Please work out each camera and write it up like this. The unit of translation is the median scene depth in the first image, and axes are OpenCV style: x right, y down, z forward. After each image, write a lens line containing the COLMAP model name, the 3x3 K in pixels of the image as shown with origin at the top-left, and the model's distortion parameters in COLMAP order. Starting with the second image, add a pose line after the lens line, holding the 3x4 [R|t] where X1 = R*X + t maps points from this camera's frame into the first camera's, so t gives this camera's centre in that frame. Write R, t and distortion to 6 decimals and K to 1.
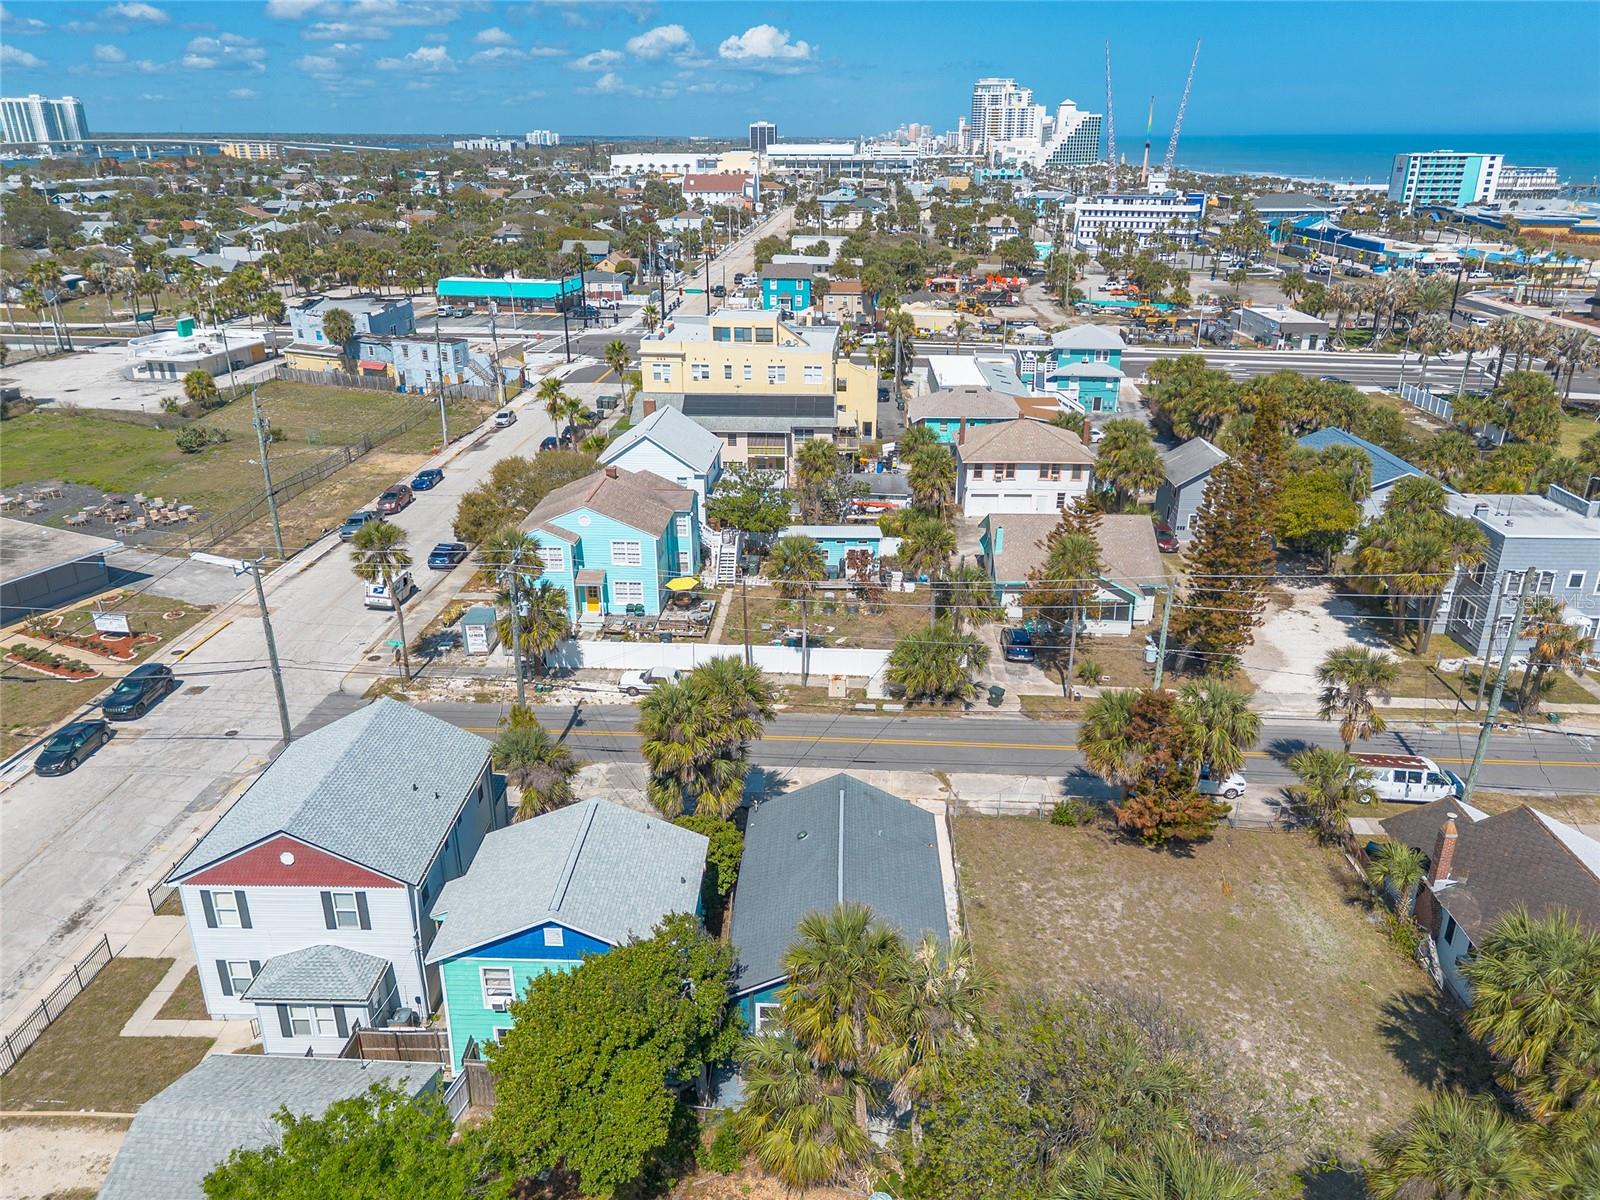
lens RADIAL K [[1145.8, 0, 793.6], [0, 1145.8, 606.2], [0, 0, 1]] dist [0.066351, -0.061392]
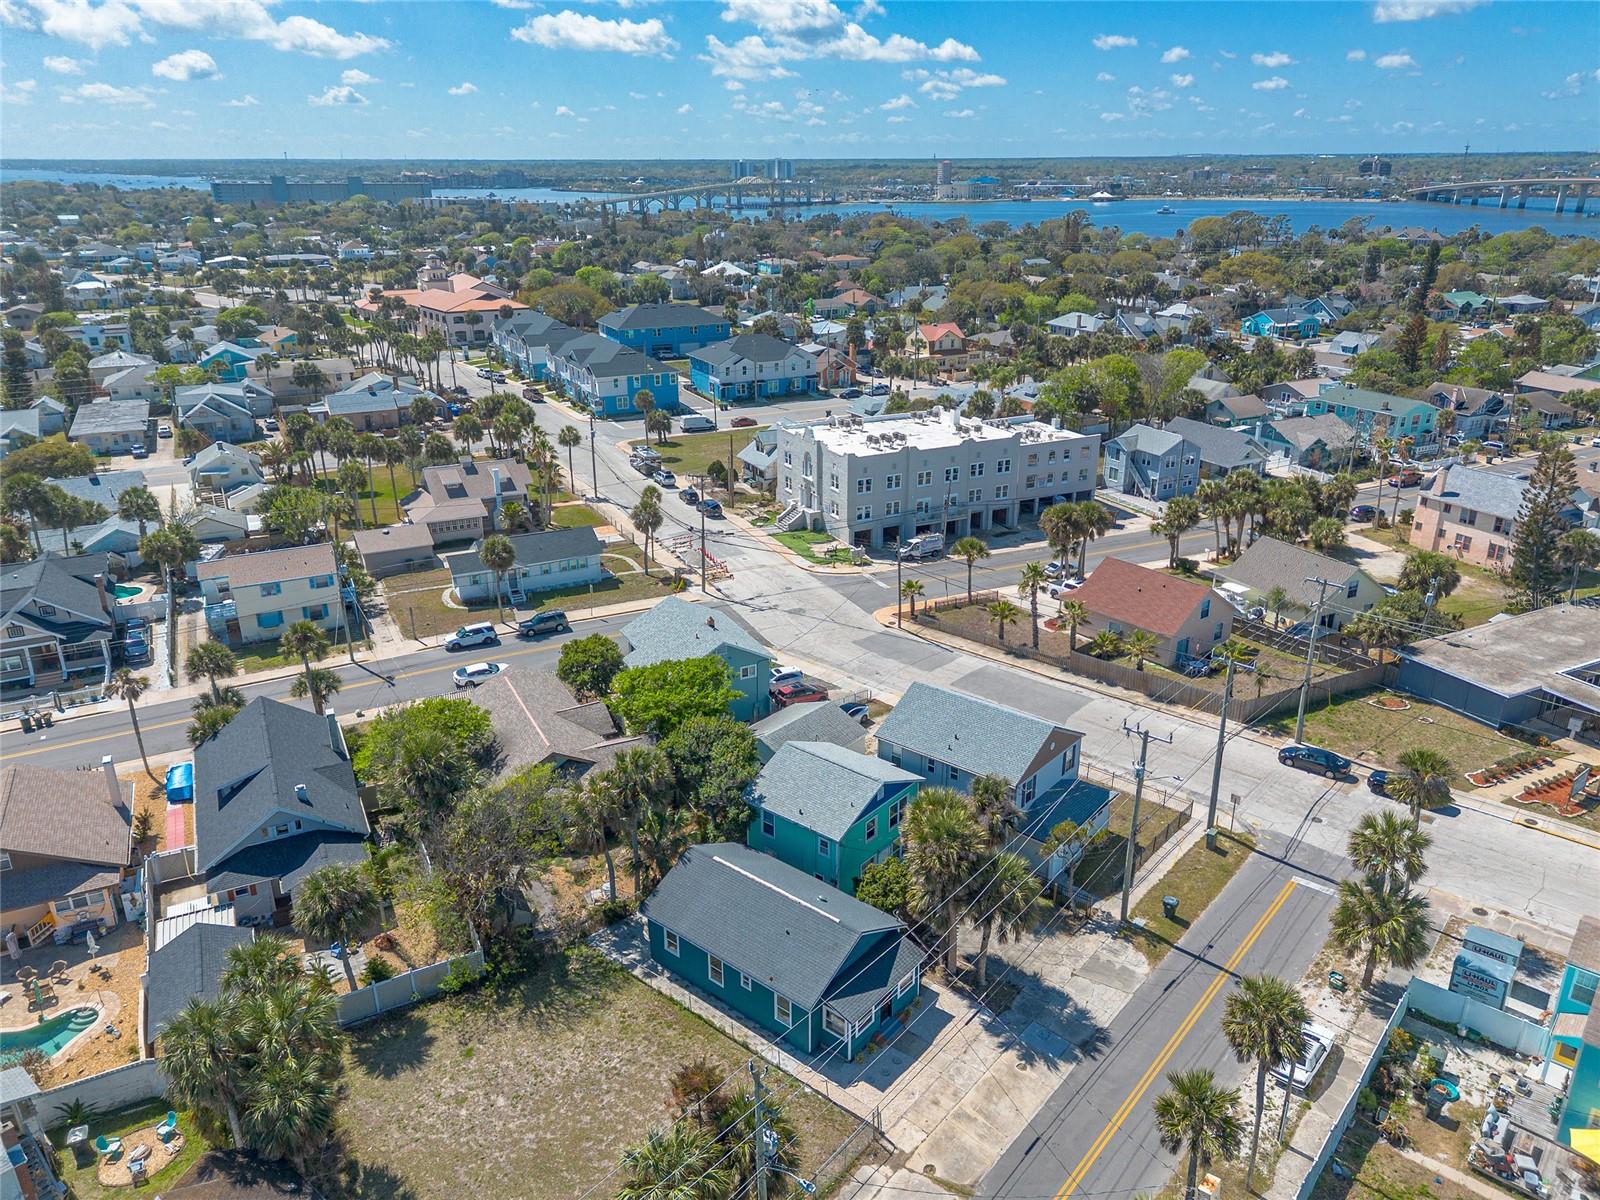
lens RADIAL K [[1125.0, 0, 798.9], [0, 1125.0, 633.6], [0, 0, 1]] dist [0.074447, -0.073484]
pose [[-0.609841, 0.307924, -0.730258, 0.277566], [-0.296005, 0.766253, 0.570296, -0.240215], [0.735170, 0.563949, -0.376146, 0.419215]]
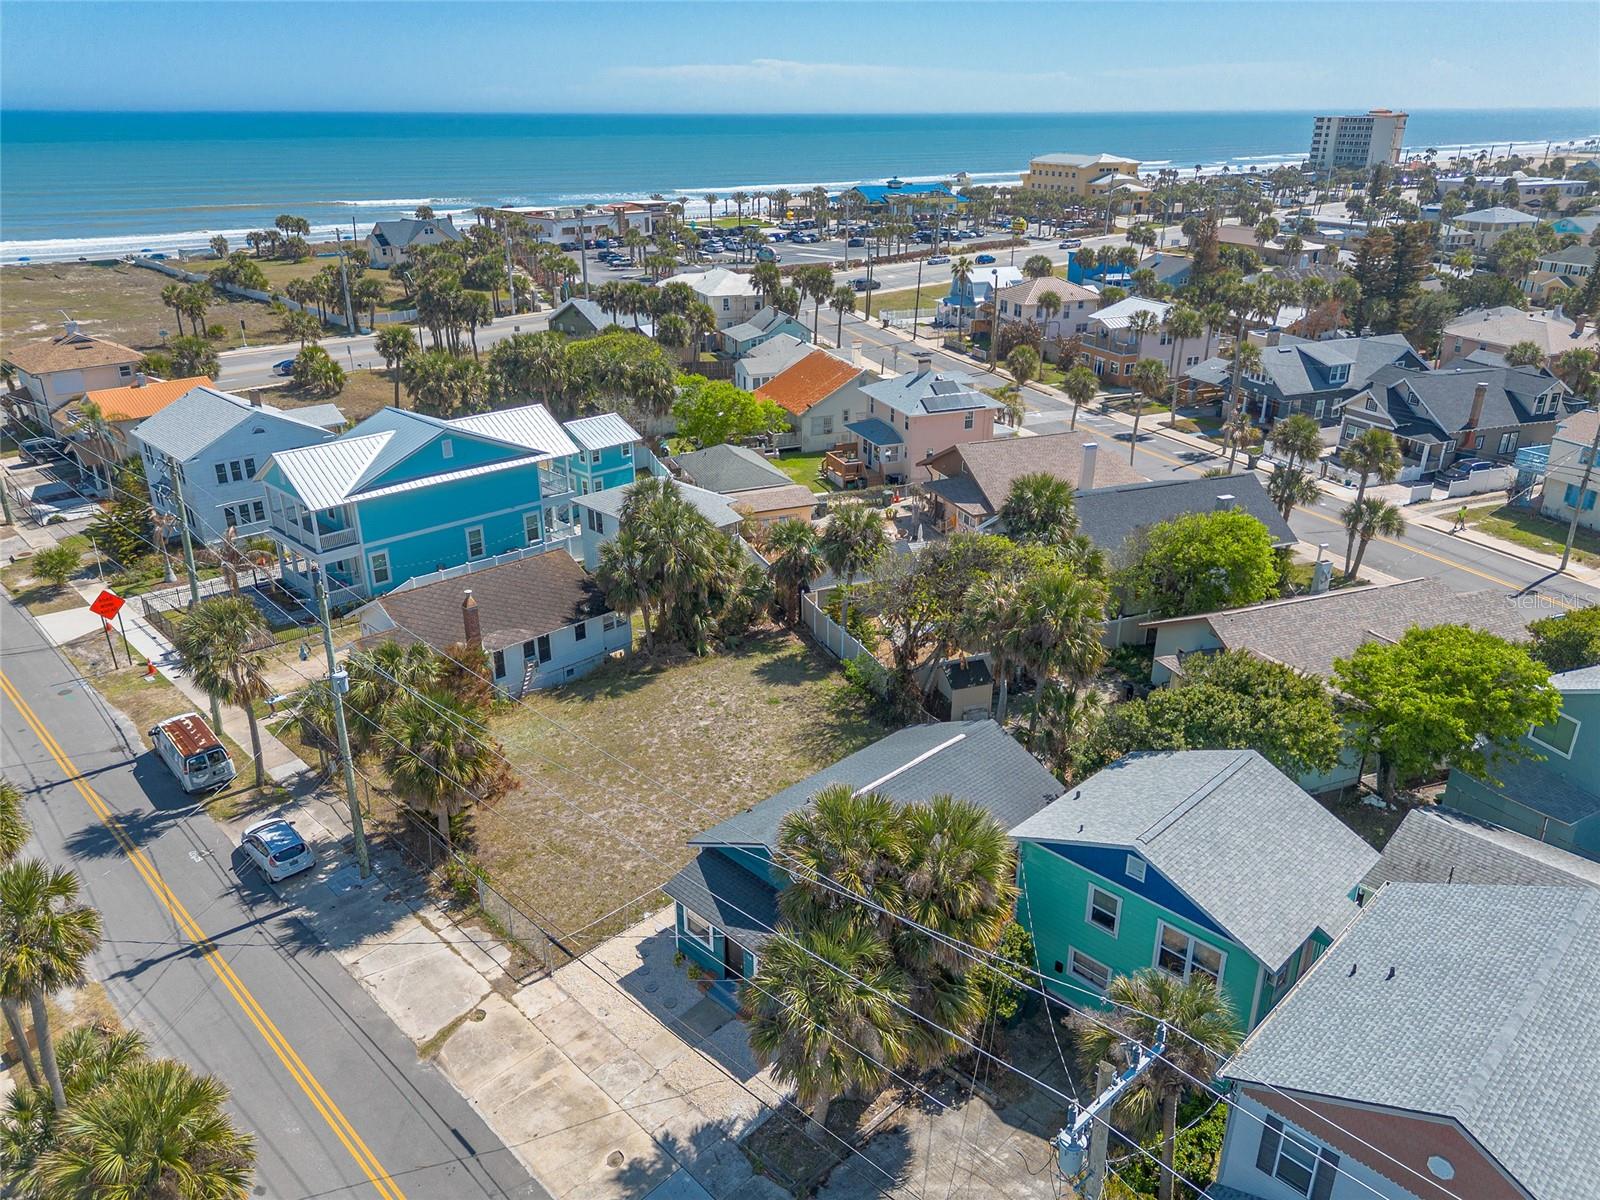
lens RADIAL K [[1142.6, 0, 800.0], [0, 1142.6, 600.0], [0, 0, 1]] dist [0.079186, -0.079521]
pose [[-0.727790, -0.267202, 0.631605, -0.136558], [0.260871, 0.743879, 0.615297, -0.143451], [-0.634246, 0.612575, -0.471683, 0.429536]]
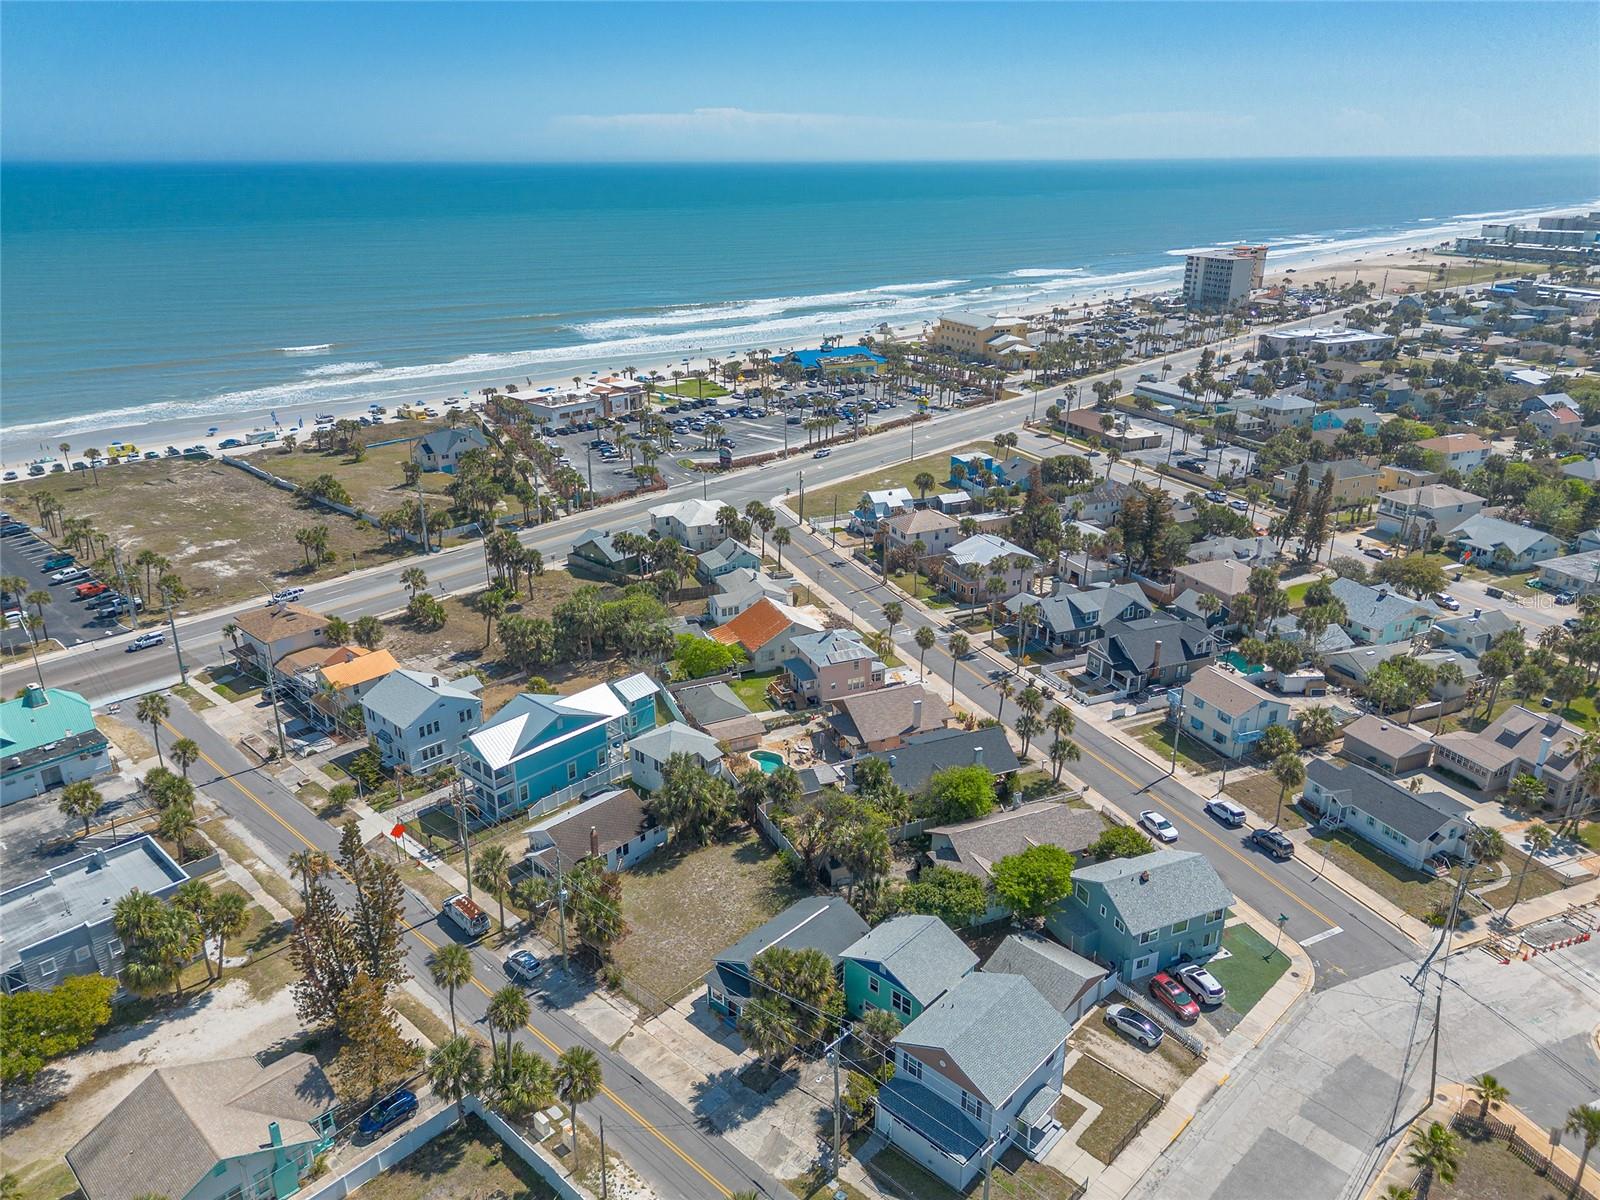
lens RADIAL K [[1129.0, 0, 801.6], [0, 1129.0, 604.7], [0, 0, 1]] dist [0.092183, -0.110412]
pose [[-0.758847, -0.237986, 0.606229, -0.348807], [0.248154, 0.754962, 0.607002, -0.480051], [-0.602138, 0.611060, -0.513844, 0.534139]]
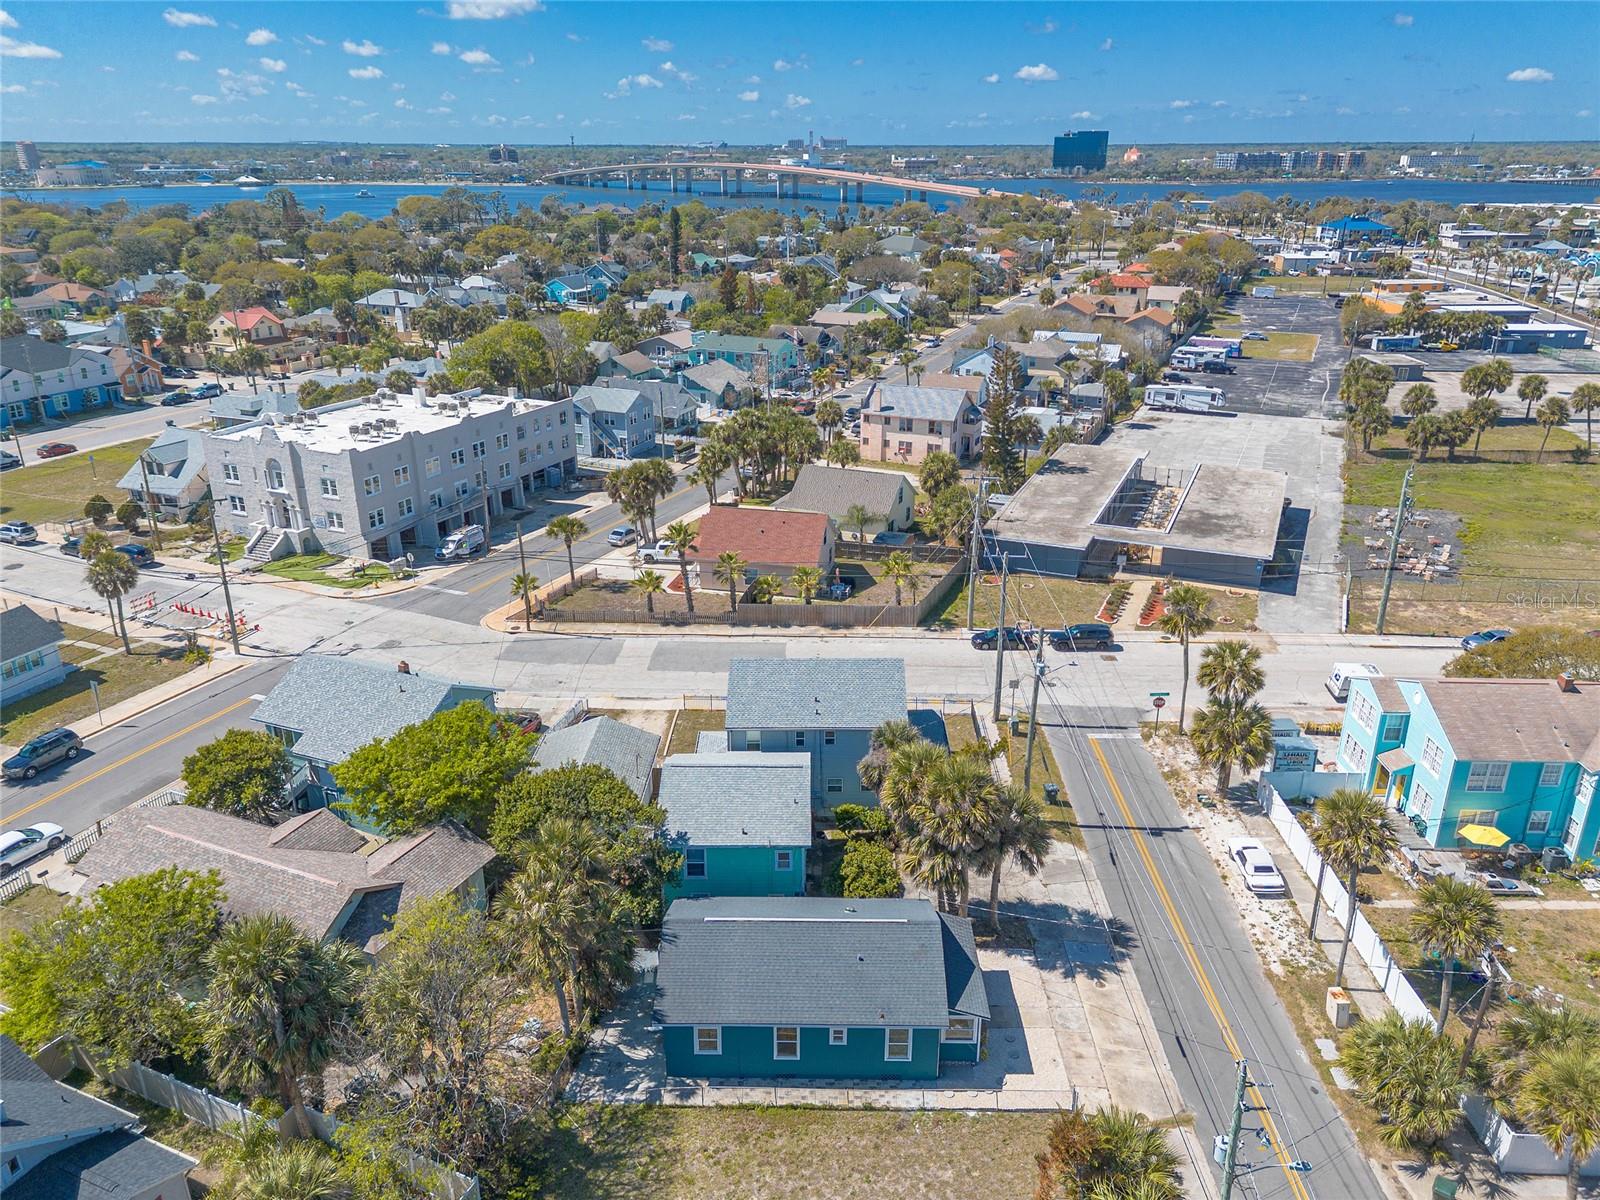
lens RADIAL K [[1142.6, 0, 800.0], [0, 1142.6, 600.0], [0, 0, 1]] dist [0.079186, -0.079521]
pose [[0.030400, 0.366870, -0.929775, 0.297808], [-0.376864, 0.865761, 0.329290, -0.129065], [0.925770, 0.340389, 0.164579, 0.220207]]
